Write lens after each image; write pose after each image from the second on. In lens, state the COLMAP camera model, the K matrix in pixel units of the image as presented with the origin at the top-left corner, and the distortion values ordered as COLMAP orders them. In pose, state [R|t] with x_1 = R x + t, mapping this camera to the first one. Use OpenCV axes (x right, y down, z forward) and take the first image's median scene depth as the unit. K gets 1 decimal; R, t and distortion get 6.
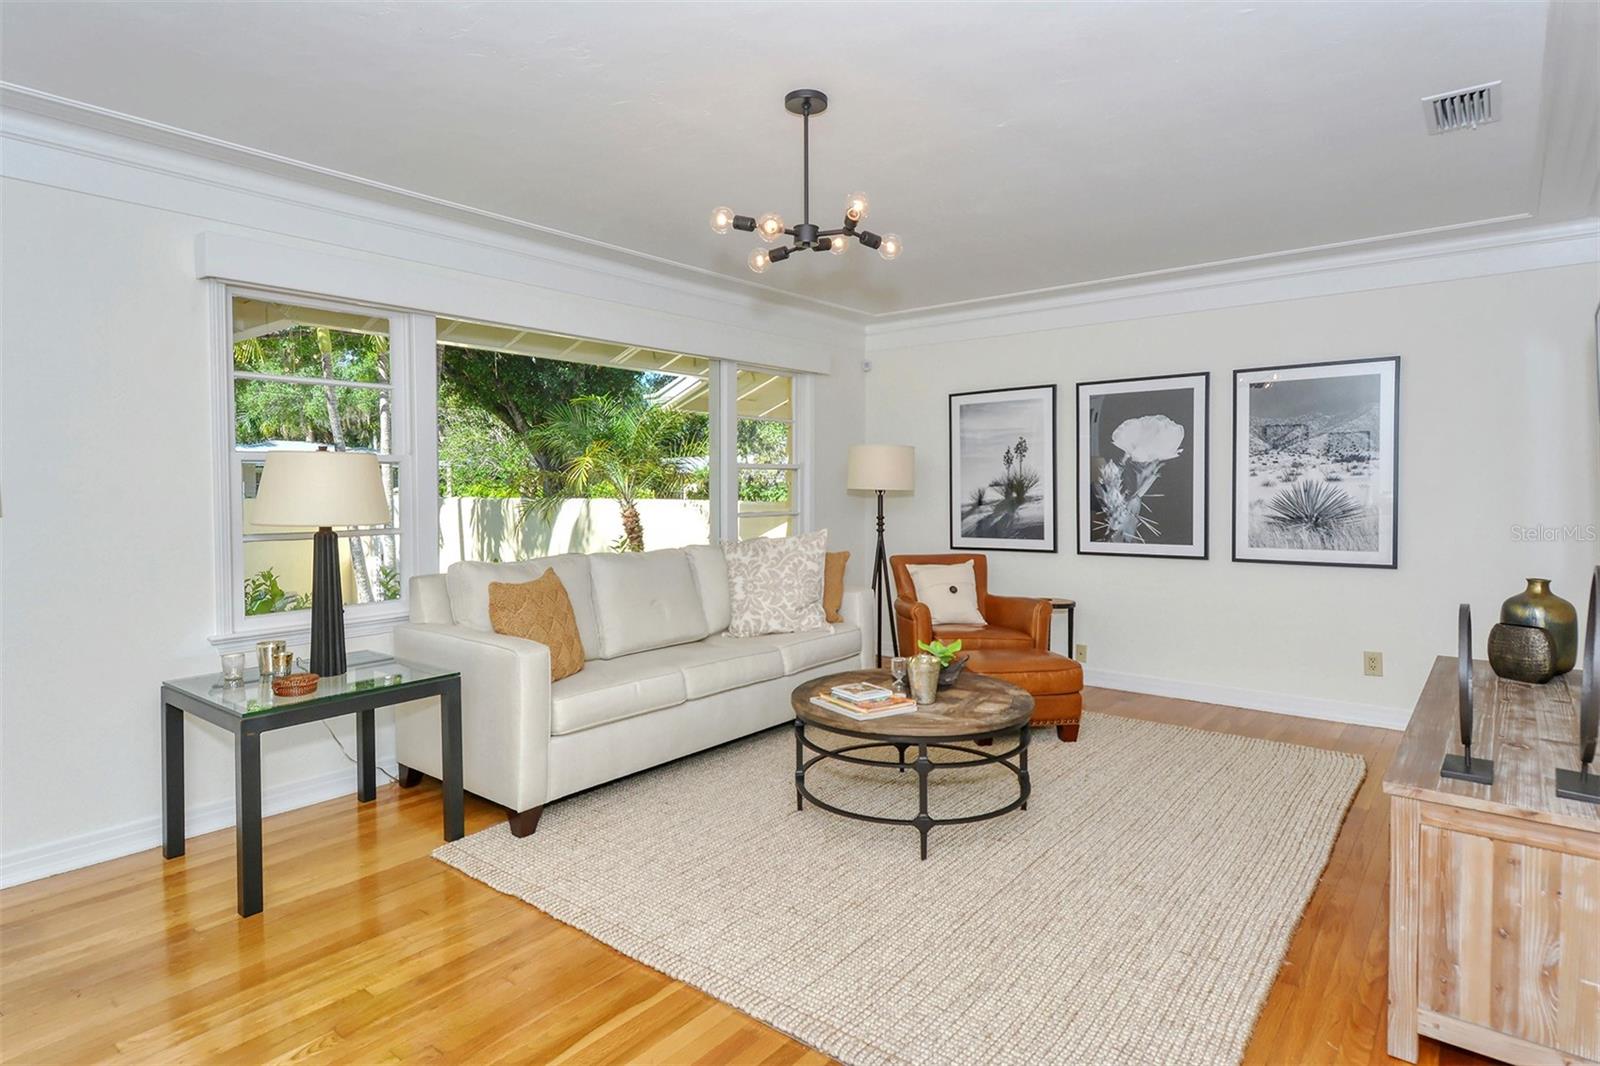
lens RADIAL K [[873.1, 0, 817.5], [0, 873.1, 510.9], [0, 0, 1]] dist [0.015792, -0.001484]
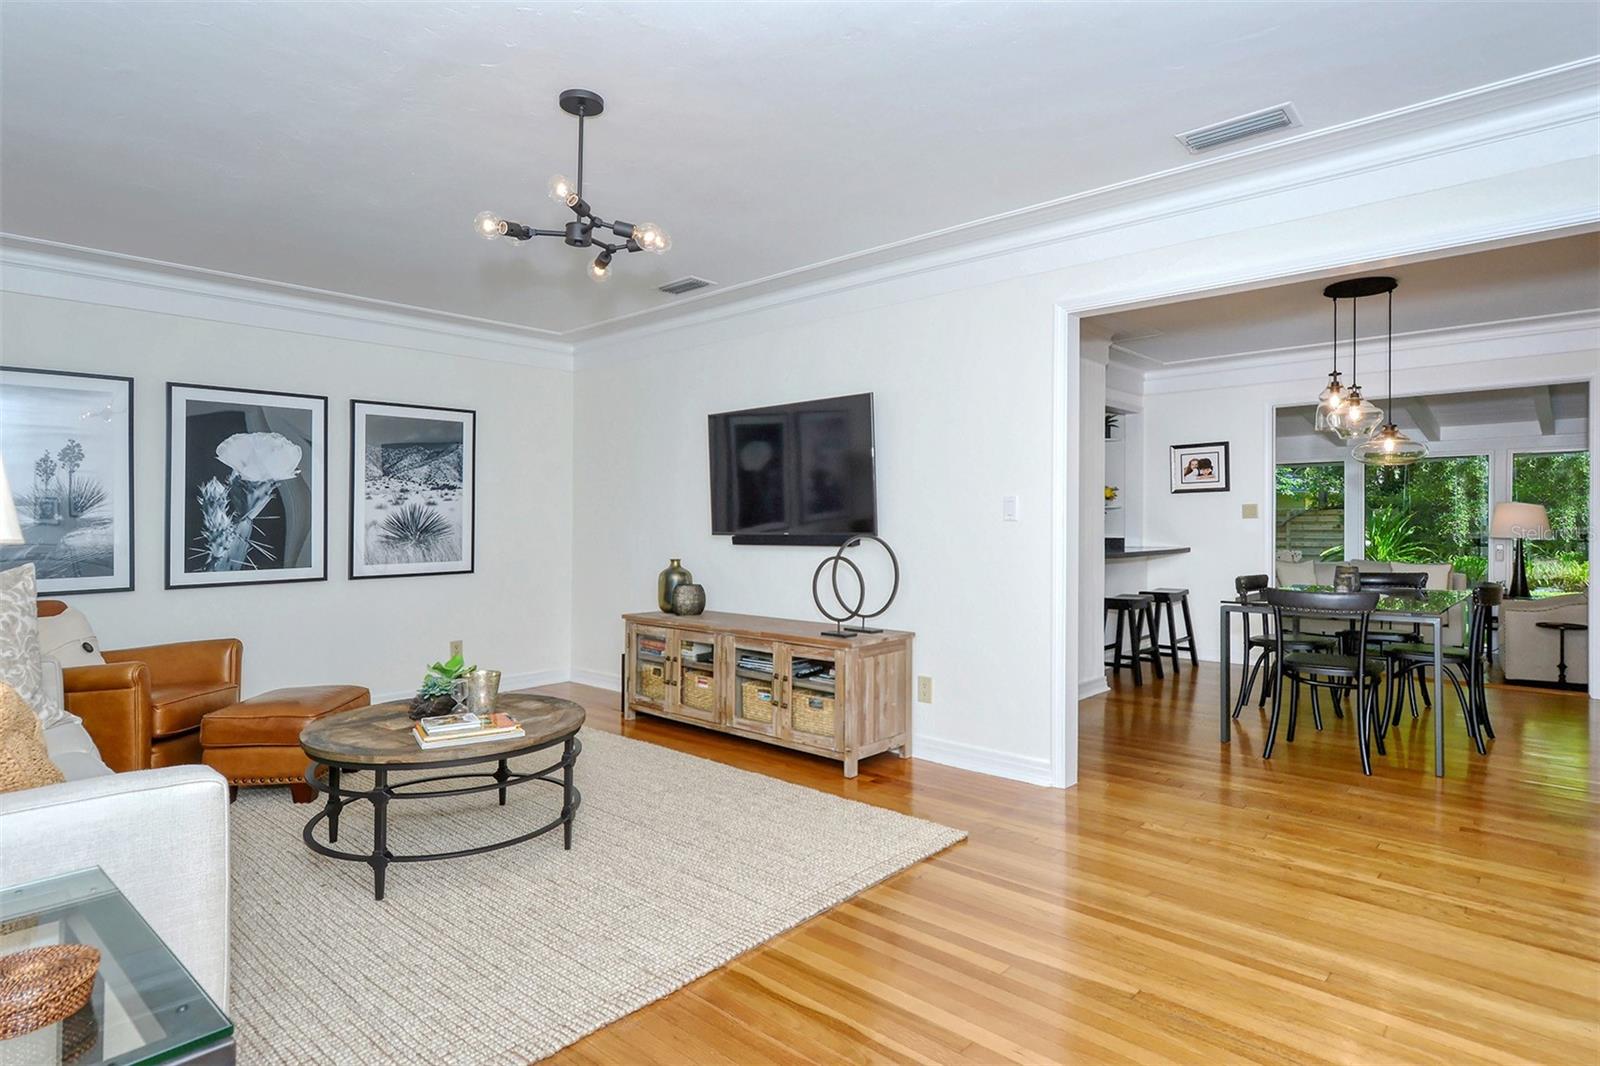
lens RADIAL K [[873.1, 0, 802.9], [0, 873.1, 518.2], [0, 0, 1]] dist [0.015792, -0.001484]
pose [[0.059869, 0.007280, 0.998180, -0.573753], [0.035239, 0.999335, -0.009402, 0.013465], [-0.997584, 0.035738, 0.059572, 0.403430]]
